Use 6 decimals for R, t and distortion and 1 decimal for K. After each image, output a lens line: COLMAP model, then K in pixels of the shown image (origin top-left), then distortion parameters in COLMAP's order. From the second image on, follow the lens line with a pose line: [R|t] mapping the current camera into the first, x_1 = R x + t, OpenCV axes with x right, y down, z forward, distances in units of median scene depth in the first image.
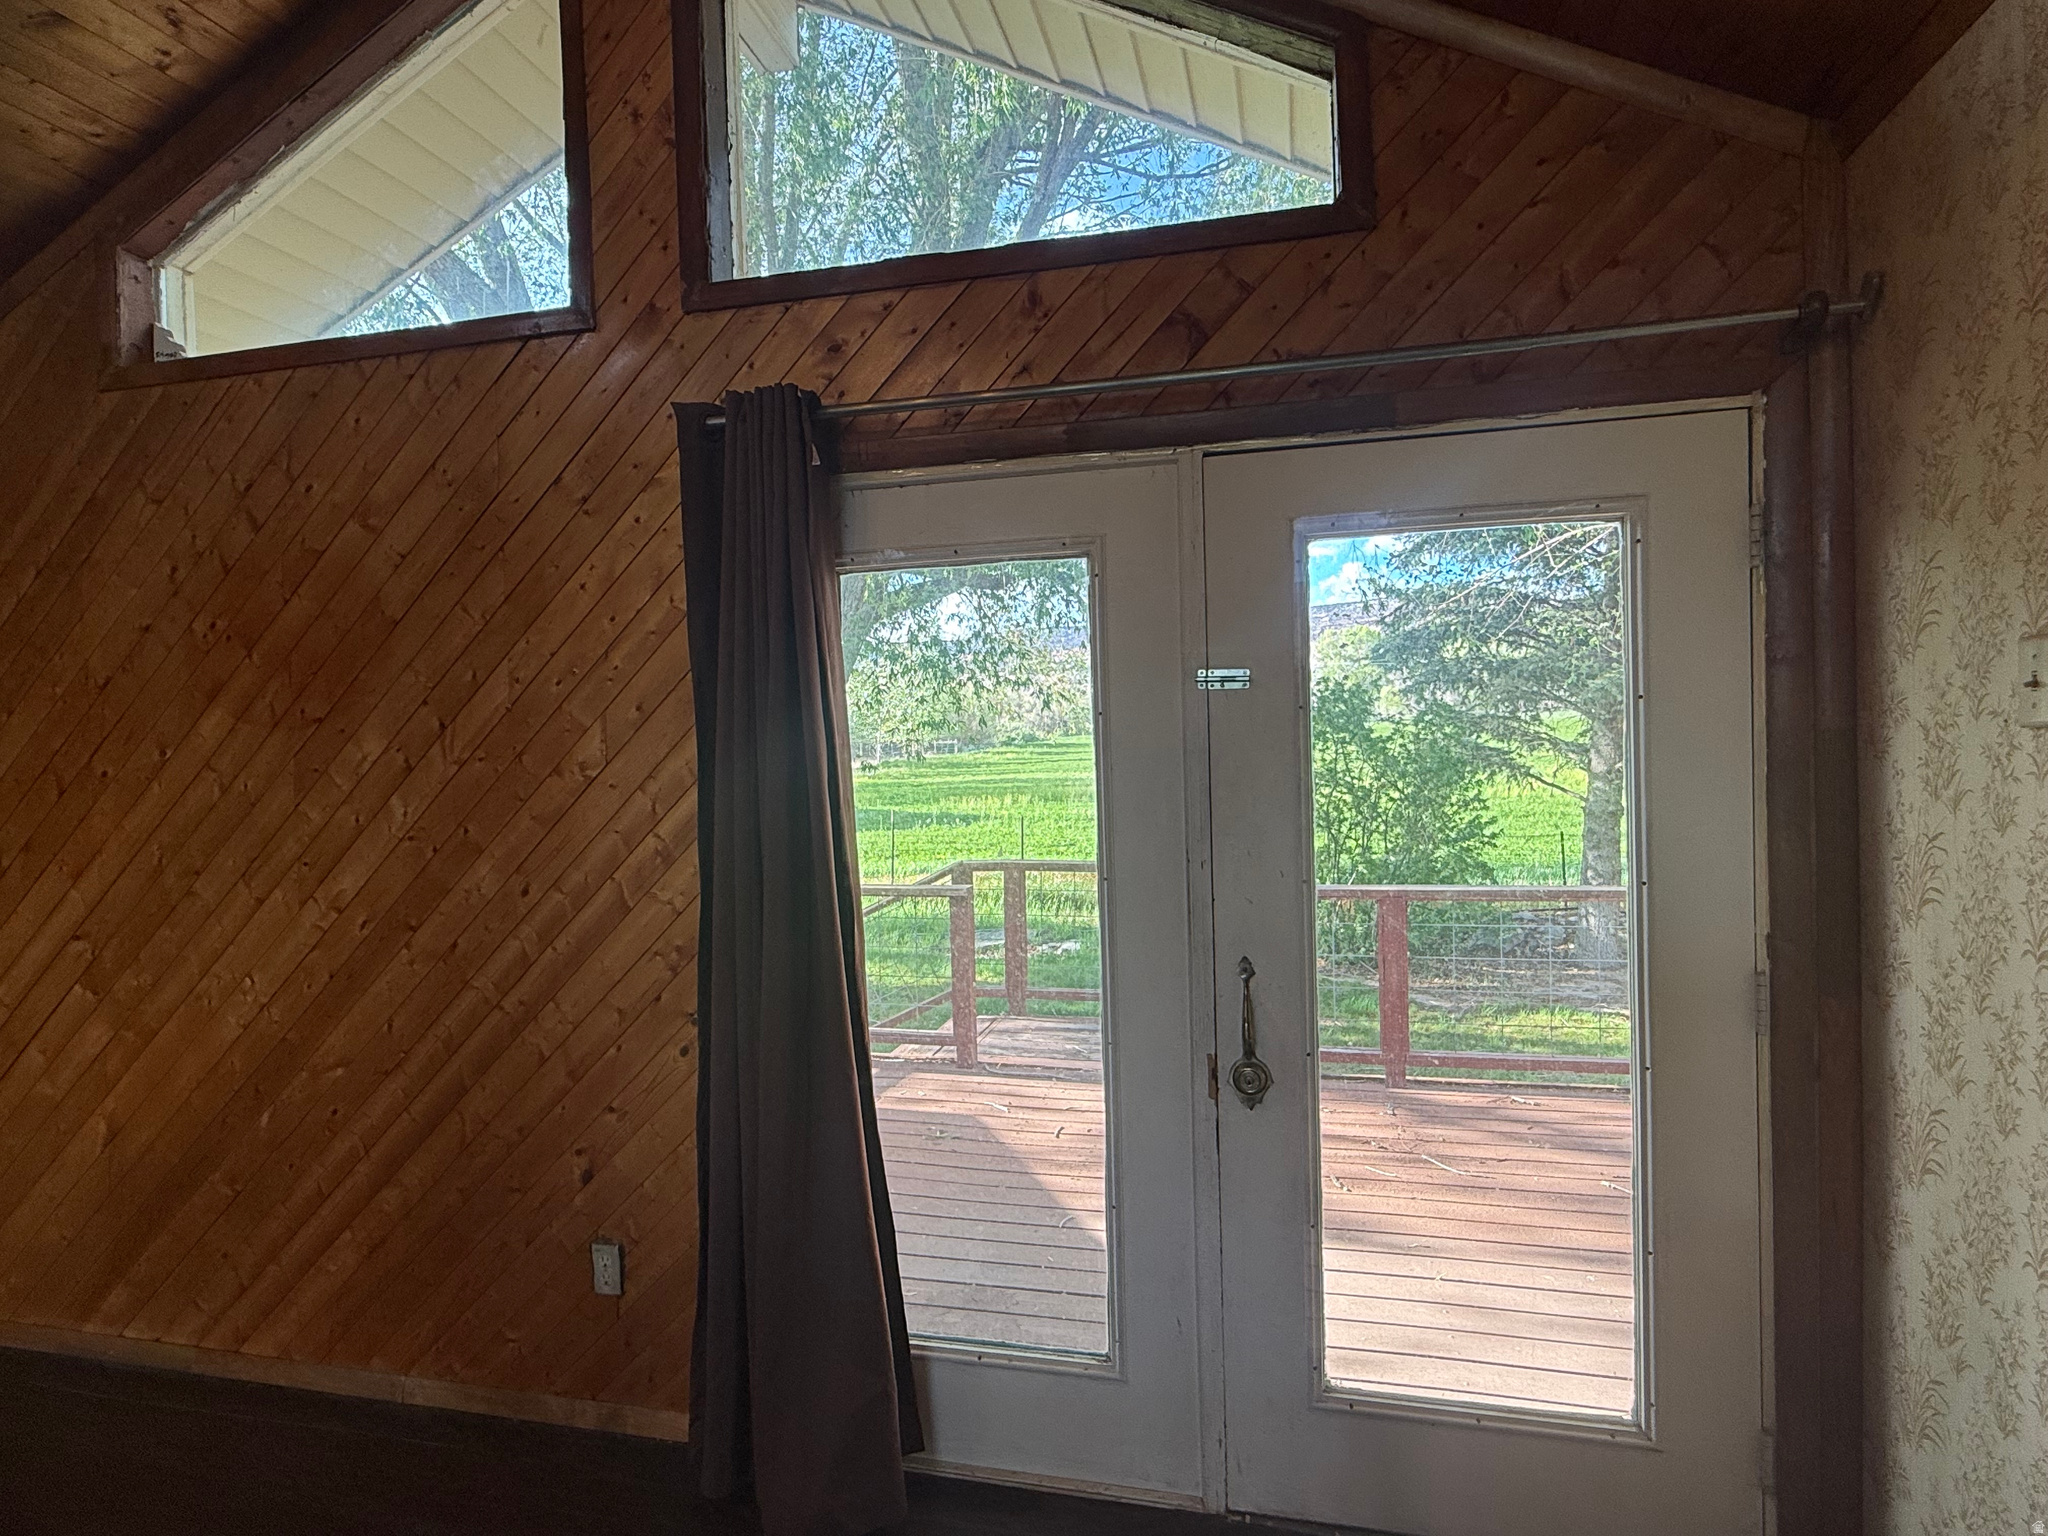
lens RADIAL K [[1099.2, 0, 1028.7], [0, 1099.2, 762.3], [0, 0, 1]] dist [0.004599, -0.000490]
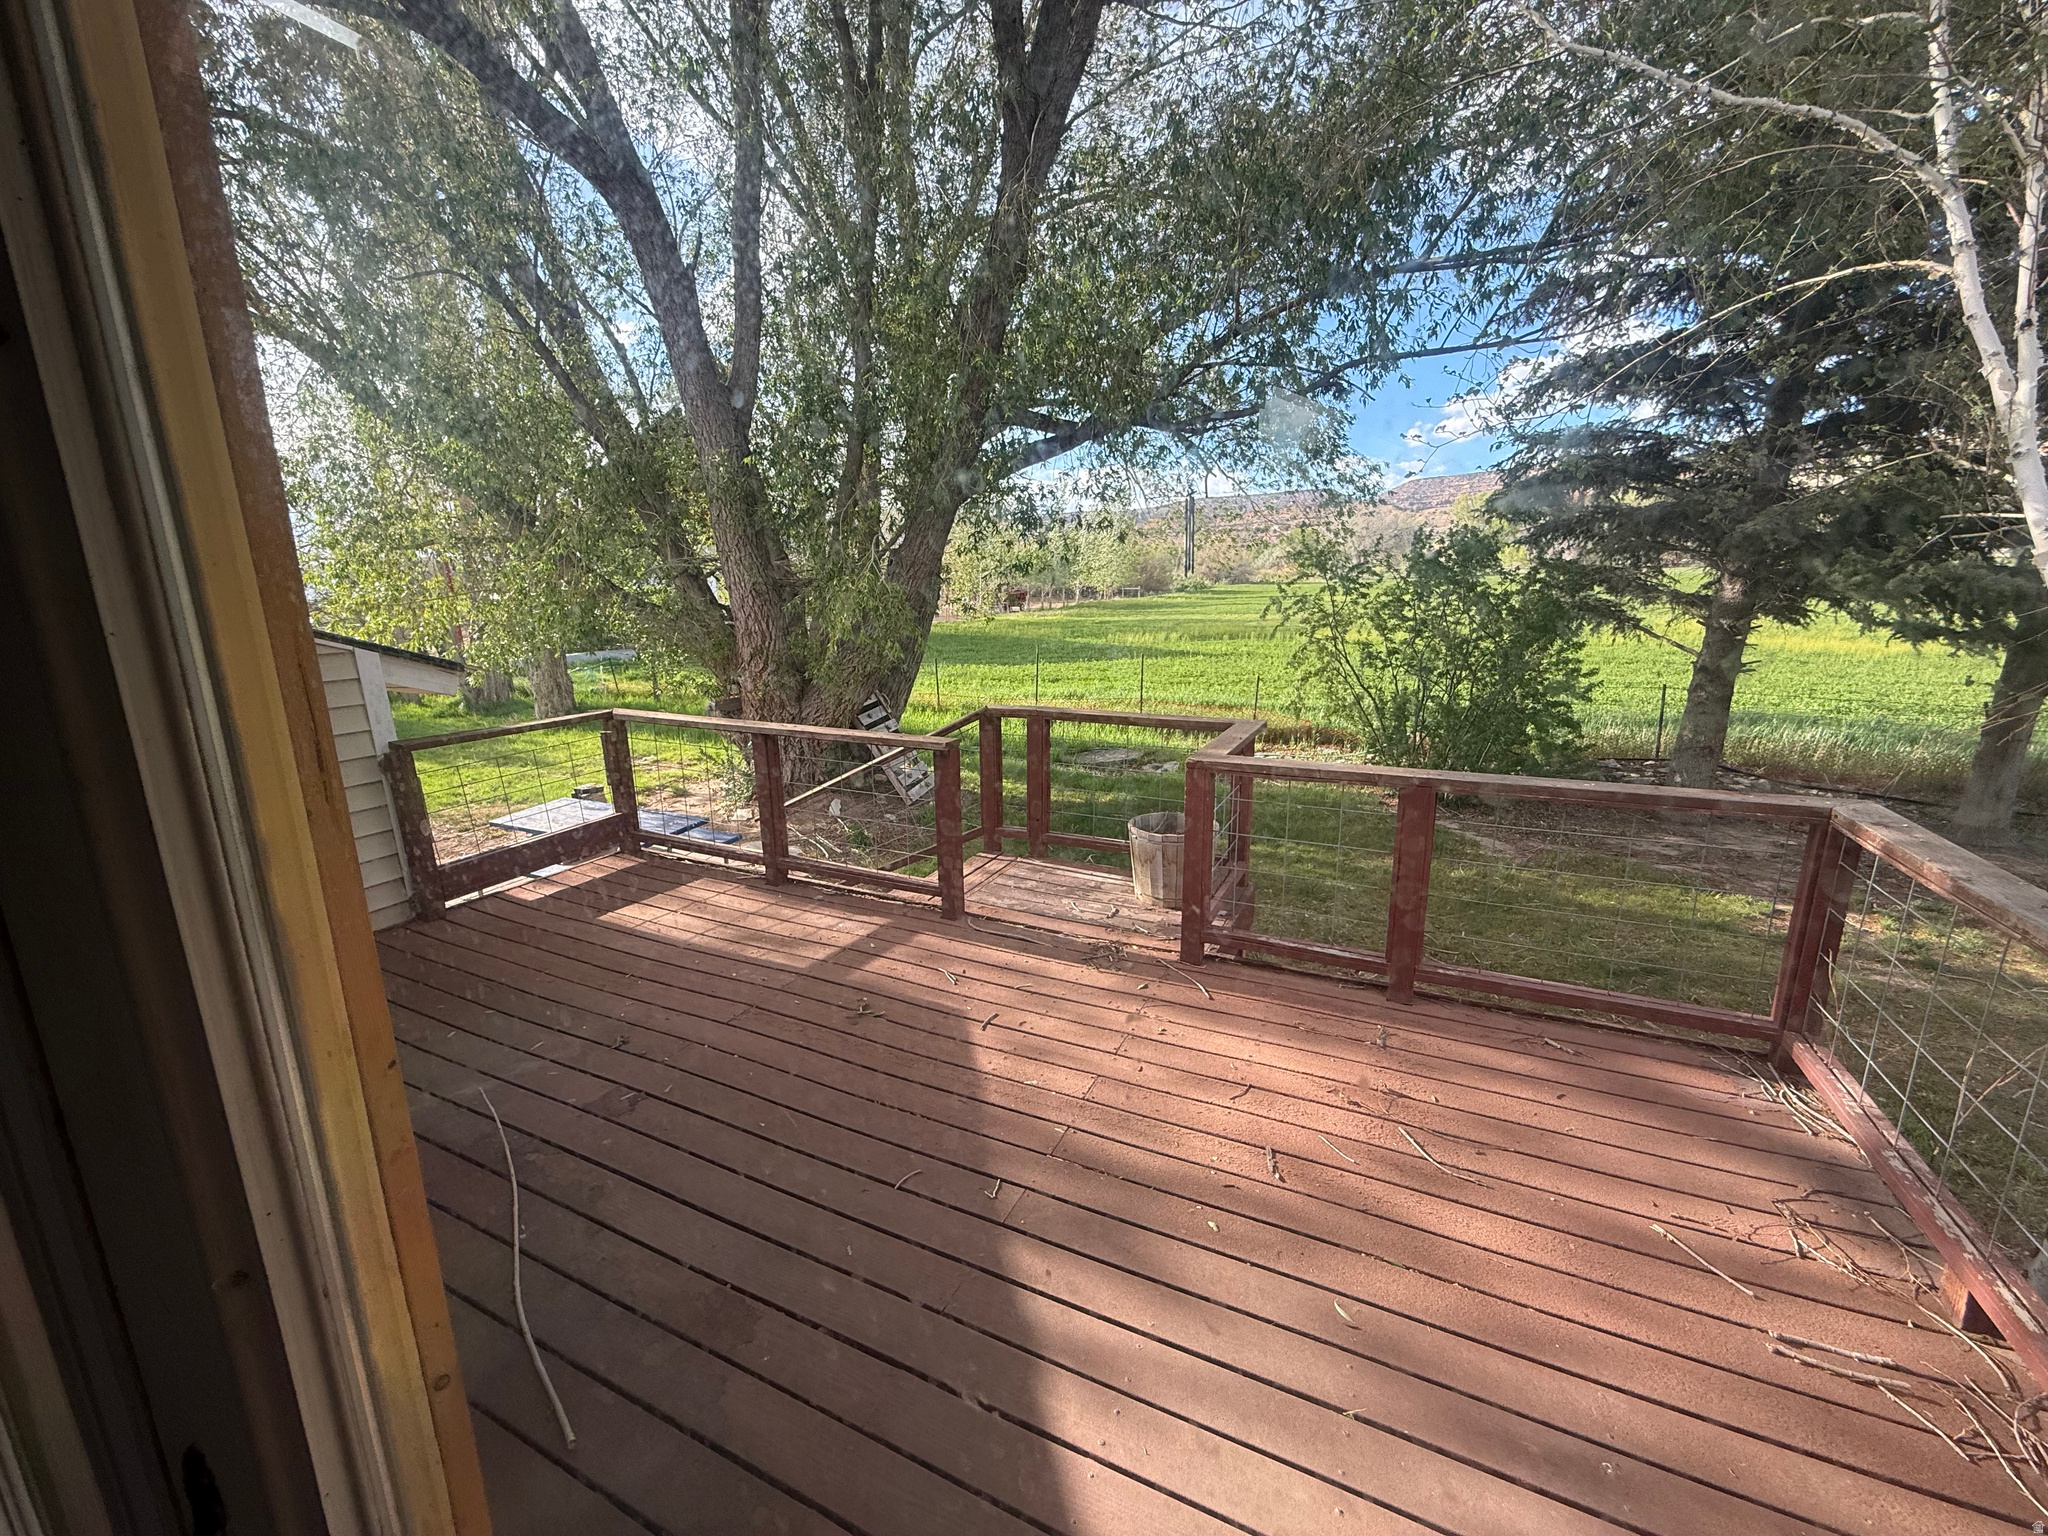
lens RADIAL K [[822.8, 0, 1015.0], [0, 822.8, 763.6], [0, 0, 1]] dist [0.003209, -0.000555]
pose [[0.976013, 0.054774, -0.210709, 0.064957], [-0.013498, 0.981196, 0.192539, -0.003540], [0.217293, -0.185077, 0.958400, 0.134165]]
